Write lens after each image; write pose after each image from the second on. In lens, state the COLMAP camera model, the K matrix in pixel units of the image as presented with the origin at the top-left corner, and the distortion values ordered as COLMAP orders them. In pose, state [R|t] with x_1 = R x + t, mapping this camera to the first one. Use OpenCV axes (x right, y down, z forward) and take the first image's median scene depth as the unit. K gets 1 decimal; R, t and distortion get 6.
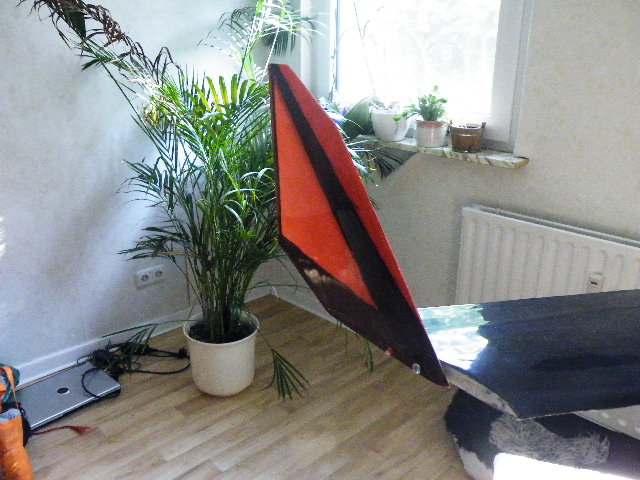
lens RADIAL K [[576.1, 0, 324.7], [0, 576.1, 237.0], [0, 0, 1]] dist [-0.115696, 0.142277]
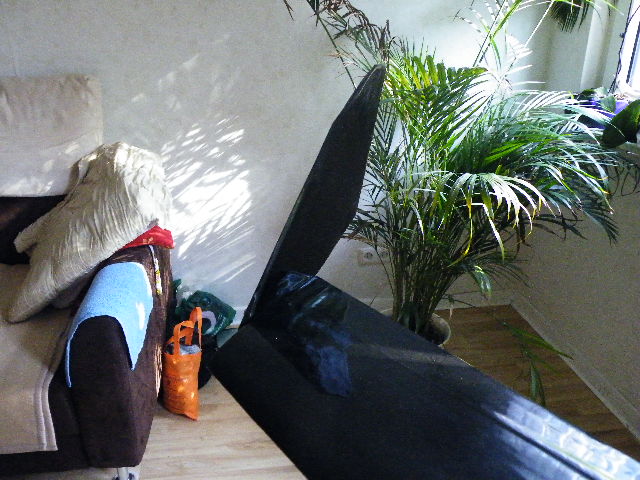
lens RADIAL K [[576.1, 0, 321.7], [0, 576.1, 239.8], [0, 0, 1]] dist [-0.115696, 0.142277]
pose [[0.807202, 0.220693, -0.547467, 0.188871], [-0.186797, 0.975317, 0.117746, -0.068406], [0.559939, 0.007221, 0.828502, 0.163893]]
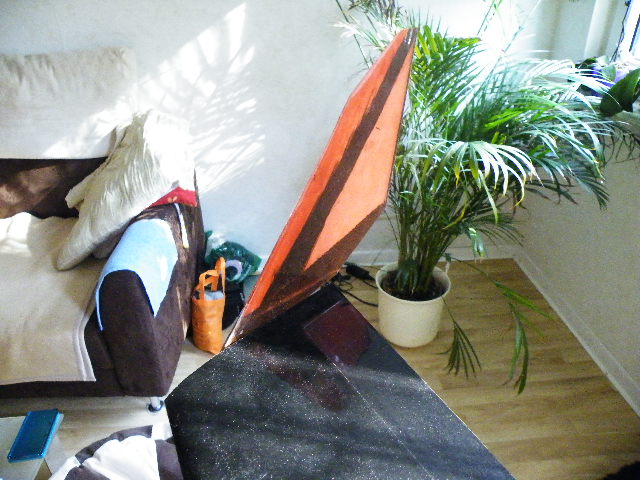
lens RADIAL K [[499.1, 0, 322.2], [0, 499.1, 238.8], [0, 0, 1]] dist [-0.100676, 0.041337]
pose [[0.759459, 0.288920, -0.582878, 0.199656], [-0.187334, 0.955144, 0.229358, -0.091074], [0.622999, -0.064996, 0.779518, 0.233723]]
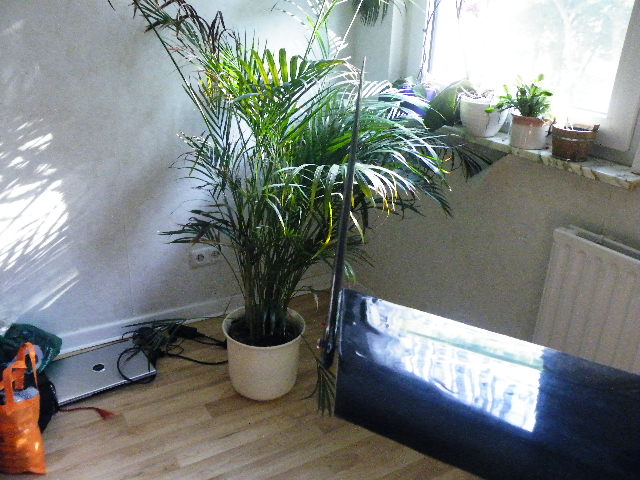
lens RADIAL K [[576.1, 0, 322.6], [0, 576.1, 236.5], [0, 0, 1]] dist [-0.115696, 0.142277]
pose [[0.974048, 0.115108, -0.194888, 0.075427], [-0.103612, 0.992275, 0.068222, -0.058477], [0.201235, -0.046259, 0.978450, 0.140547]]
